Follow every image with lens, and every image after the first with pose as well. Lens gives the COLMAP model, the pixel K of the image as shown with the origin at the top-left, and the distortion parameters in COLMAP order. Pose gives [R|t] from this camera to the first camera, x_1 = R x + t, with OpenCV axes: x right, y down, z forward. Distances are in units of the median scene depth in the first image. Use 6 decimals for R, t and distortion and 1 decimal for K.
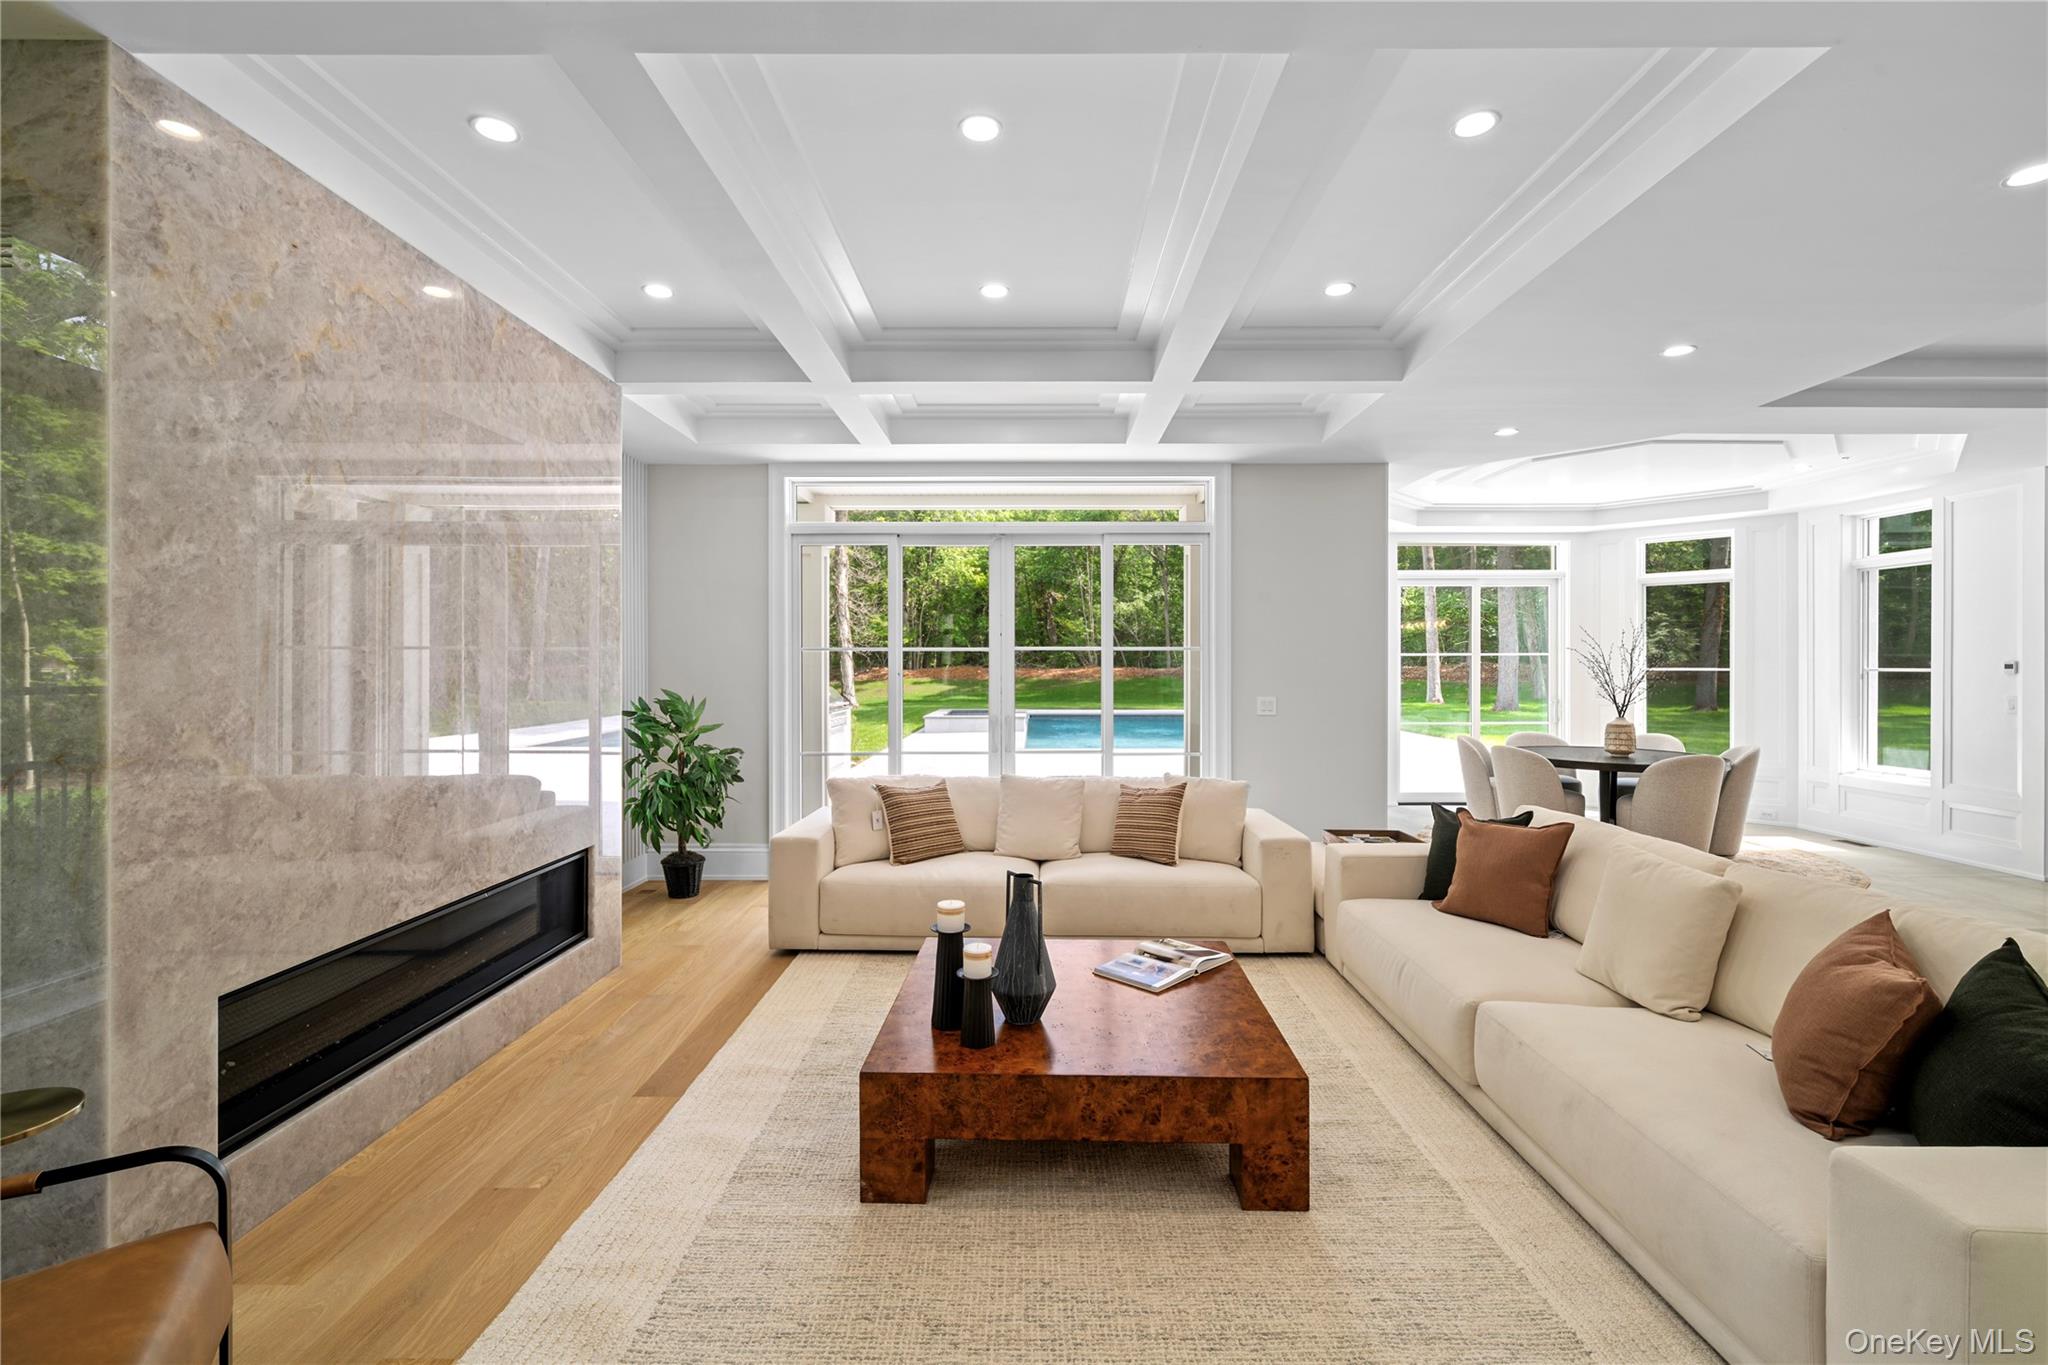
lens RADIAL K [[871.8, 0, 1033.5], [0, 871.8, 665.6], [0, 0, 1]] dist [0.001106, 0.000073]
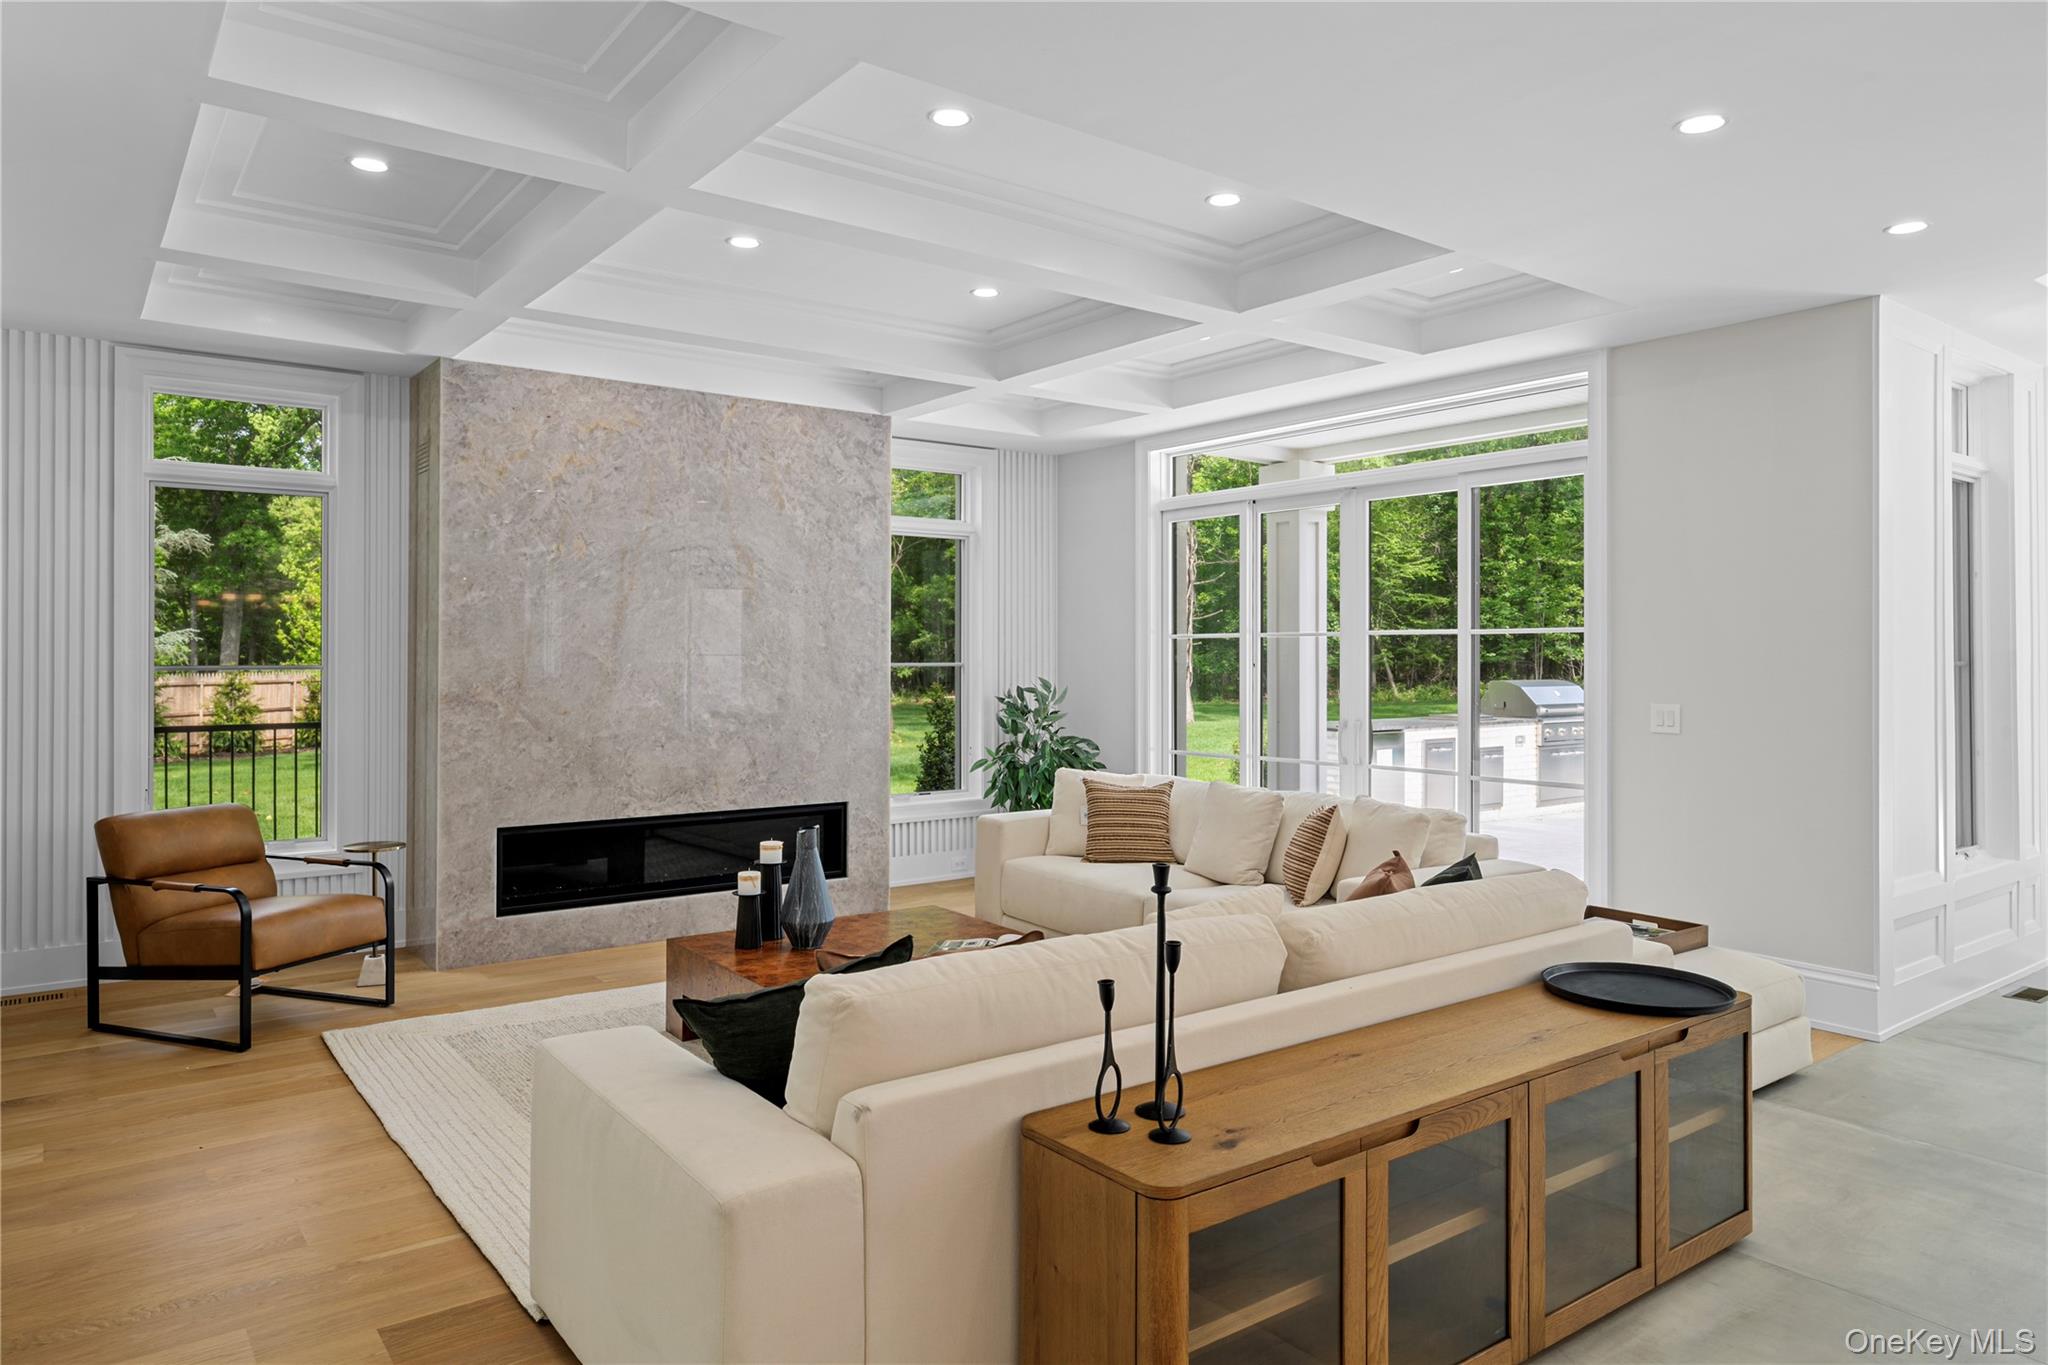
lens RADIAL K [[1296.6, 0, 1077.9], [0, 1296.6, 638.2], [0, 0, 1]] dist [0.000985, 0.000114]
pose [[0.624684, -0.008417, -0.780833, 1.387277], [-0.001093, 0.999932, -0.011653, -0.001570], [0.780877, 0.008133, 0.624632, 0.147311]]
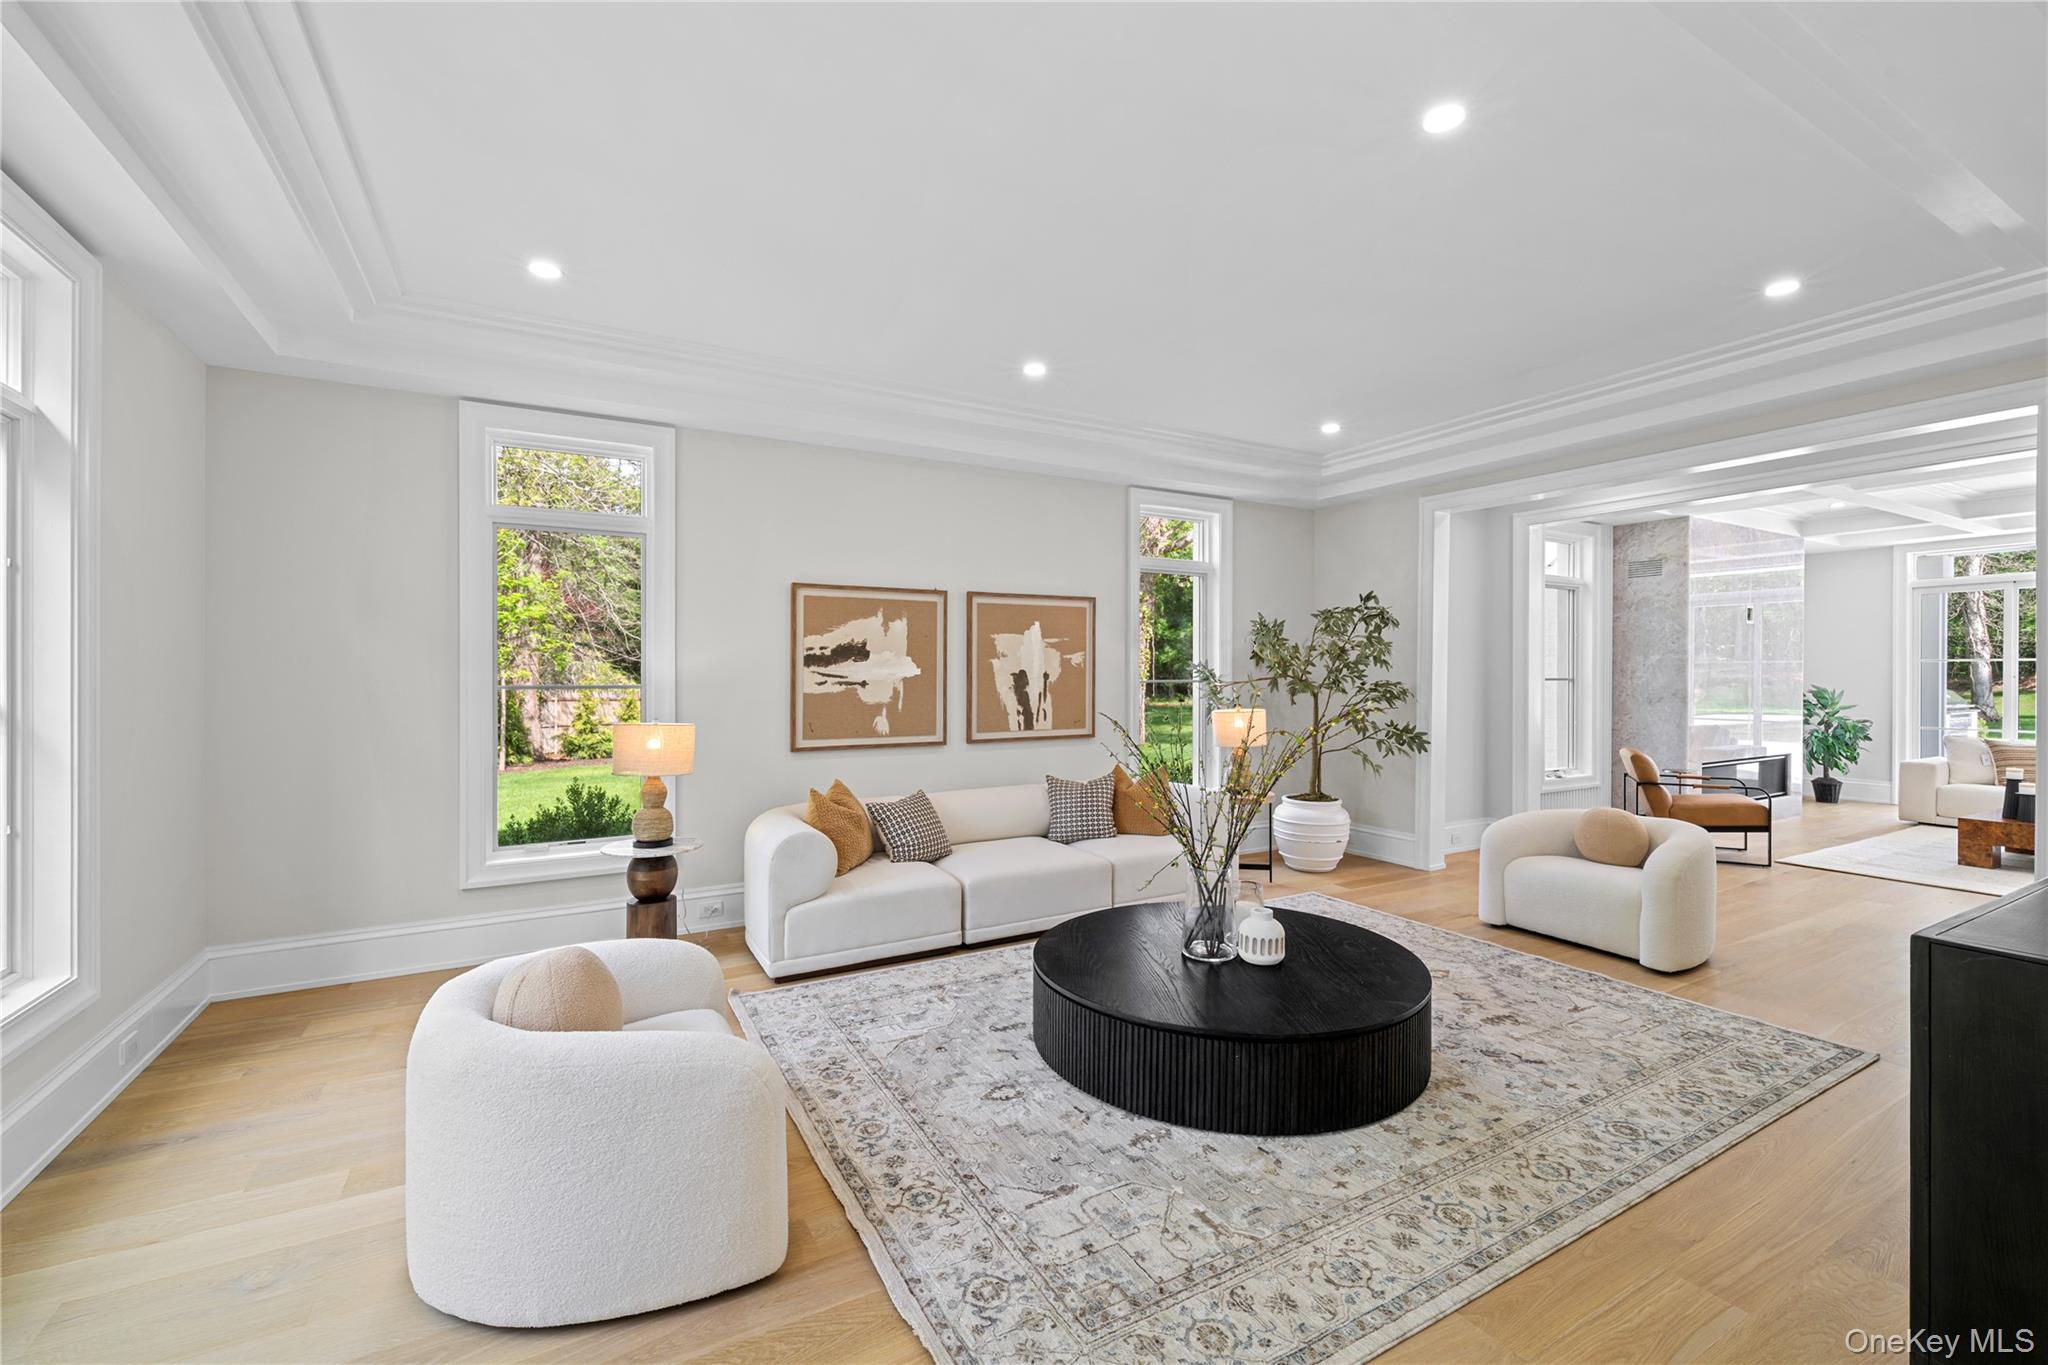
lens RADIAL K [[871.8, 0, 1032.9], [0, 871.8, 677.6], [0, 0, 1]] dist [0.001106, 0.000073]
pose [[0.507528, 0.006002, -0.861614, 0.504502], [0.002025, 0.999965, 0.008158, -0.008360], [0.861633, -0.005885, 0.507498, -2.135690]]
